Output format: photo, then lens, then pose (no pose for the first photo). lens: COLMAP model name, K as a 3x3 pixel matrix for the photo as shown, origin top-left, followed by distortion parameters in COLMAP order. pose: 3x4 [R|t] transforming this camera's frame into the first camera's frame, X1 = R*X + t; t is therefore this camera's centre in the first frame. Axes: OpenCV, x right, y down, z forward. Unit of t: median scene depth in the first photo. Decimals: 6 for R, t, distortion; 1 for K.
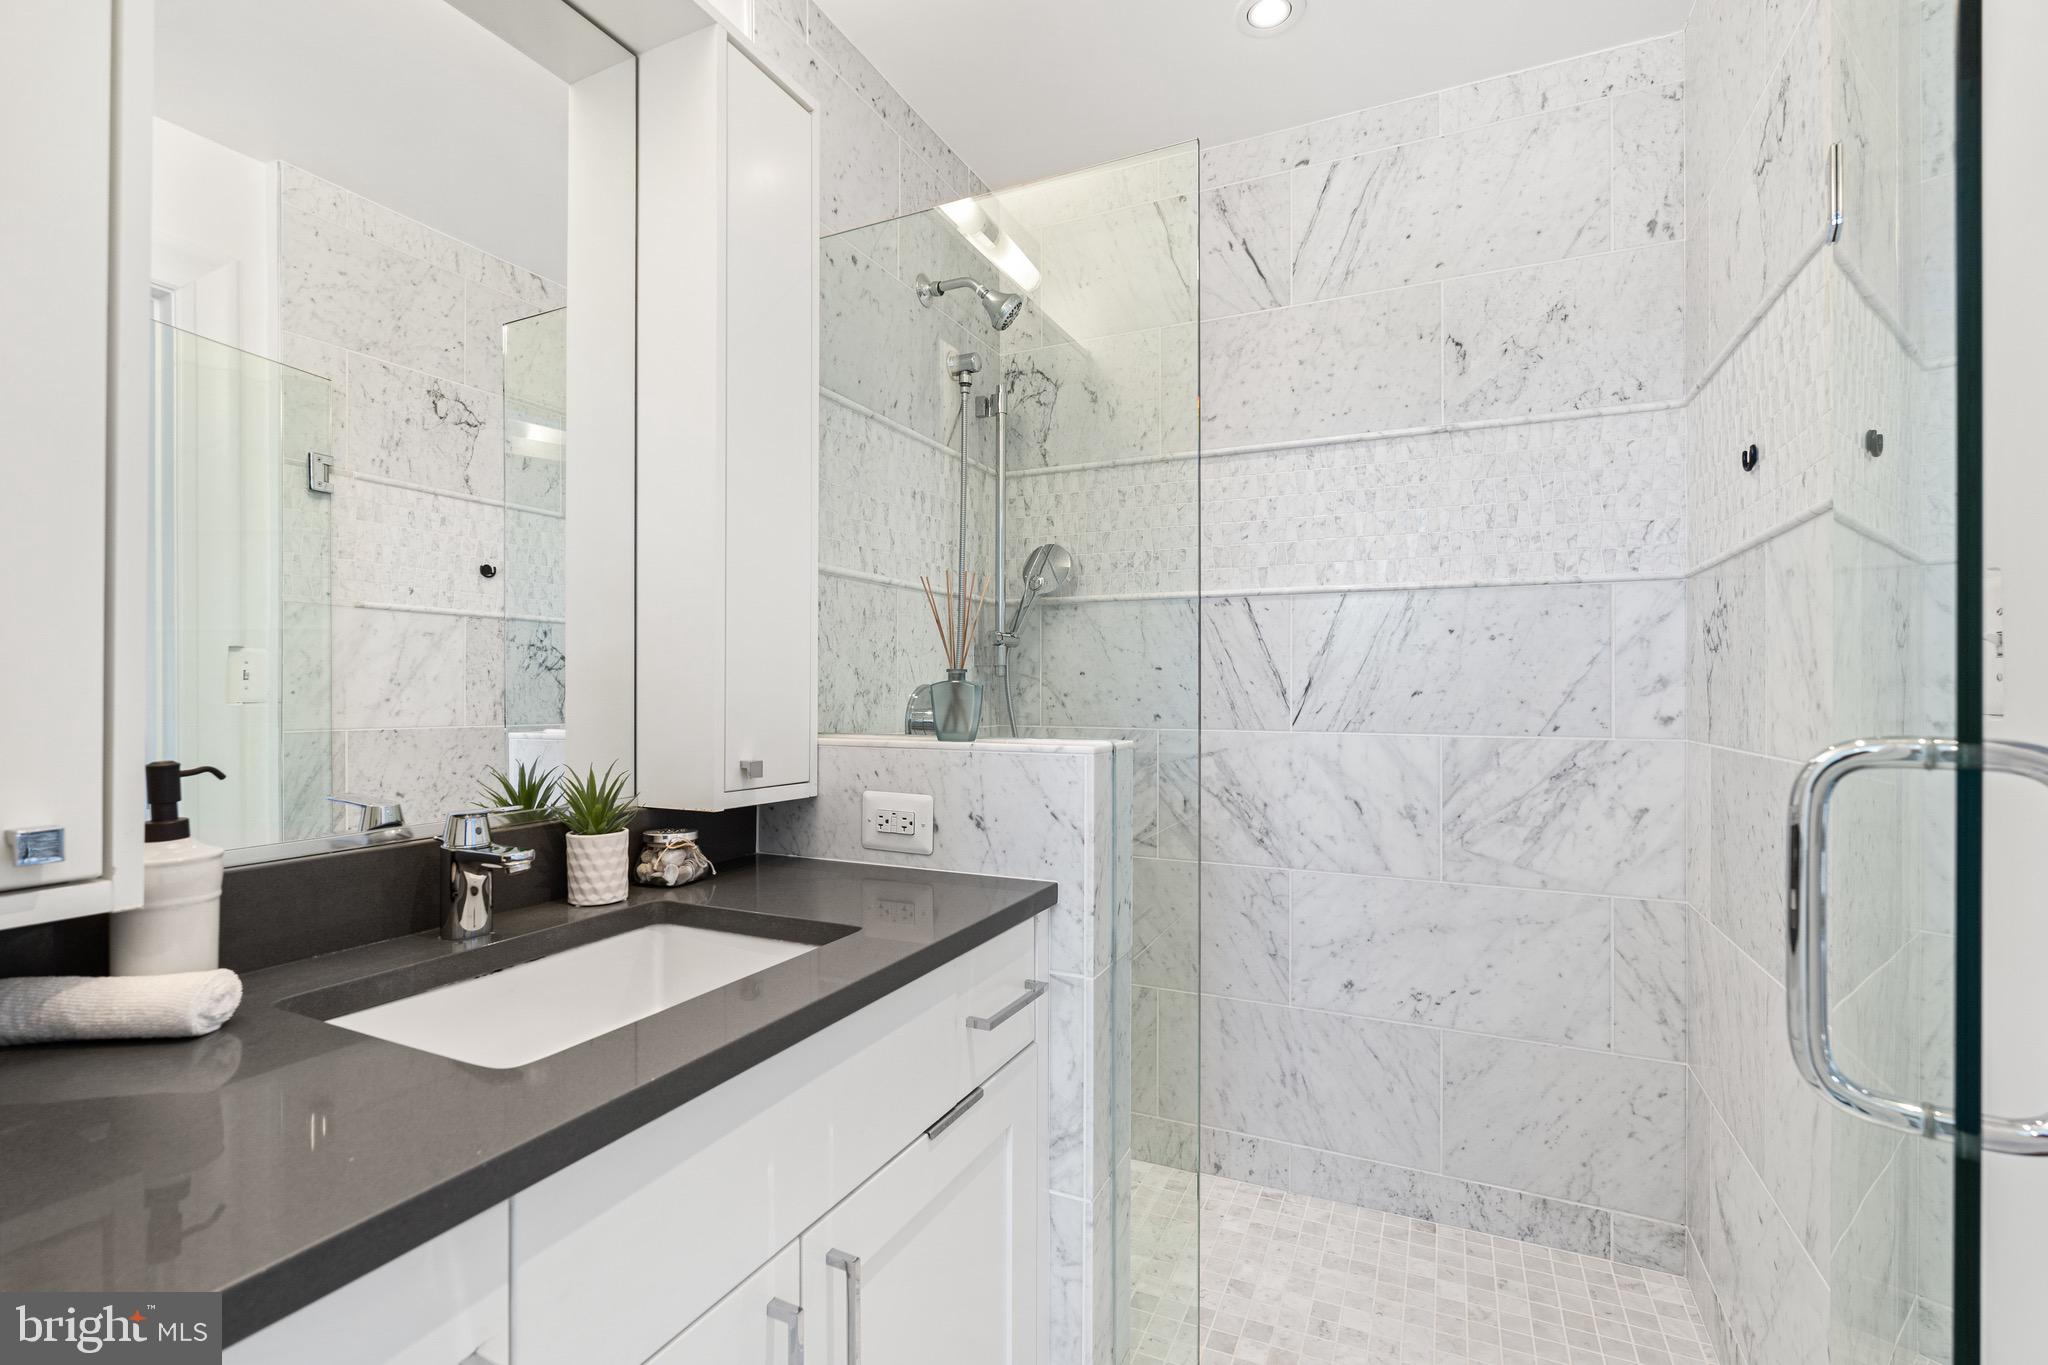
lens RADIAL K [[929.7, 0, 1022.1], [0, 929.7, 686.7], [0, 0, 1]] dist [-0.000795, -0.000020]
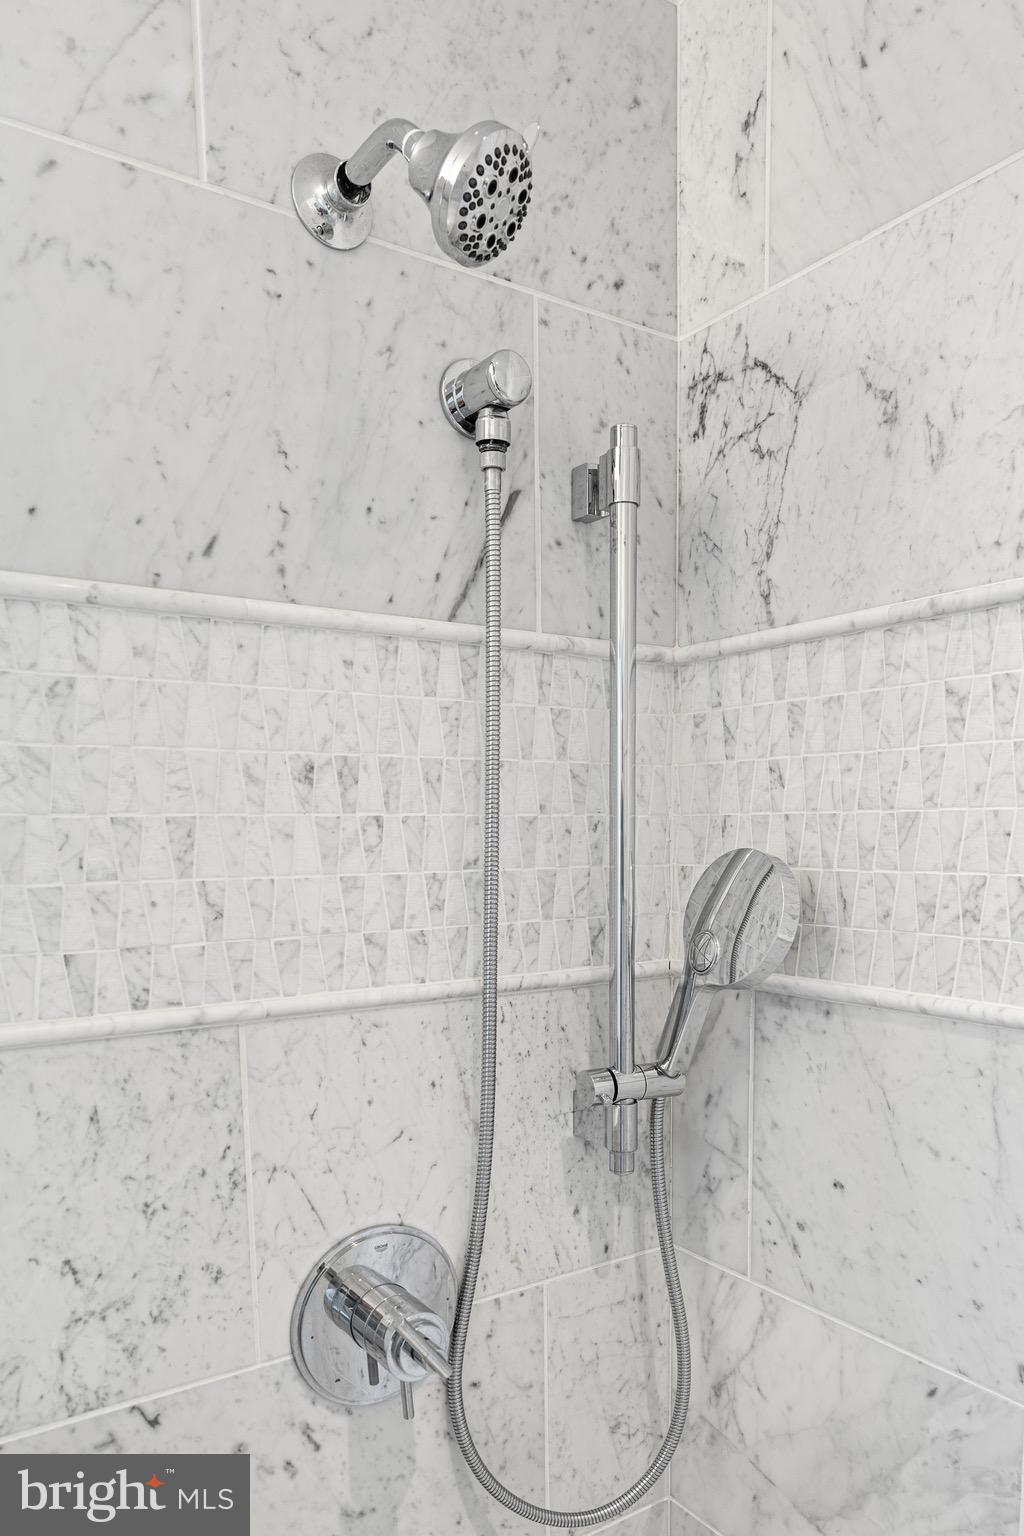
lens RADIAL K [[1093.0, 0, 520.7], [0, 1093.0, 958.2], [0, 0, 1]] dist [0.010324, -0.001876]
pose [[0.857002, 0.055679, -0.512296, 0.179773], [0.010078, 0.992144, 0.124691, -0.165522], [0.515214, -0.112023, 0.849709, 0.574993]]
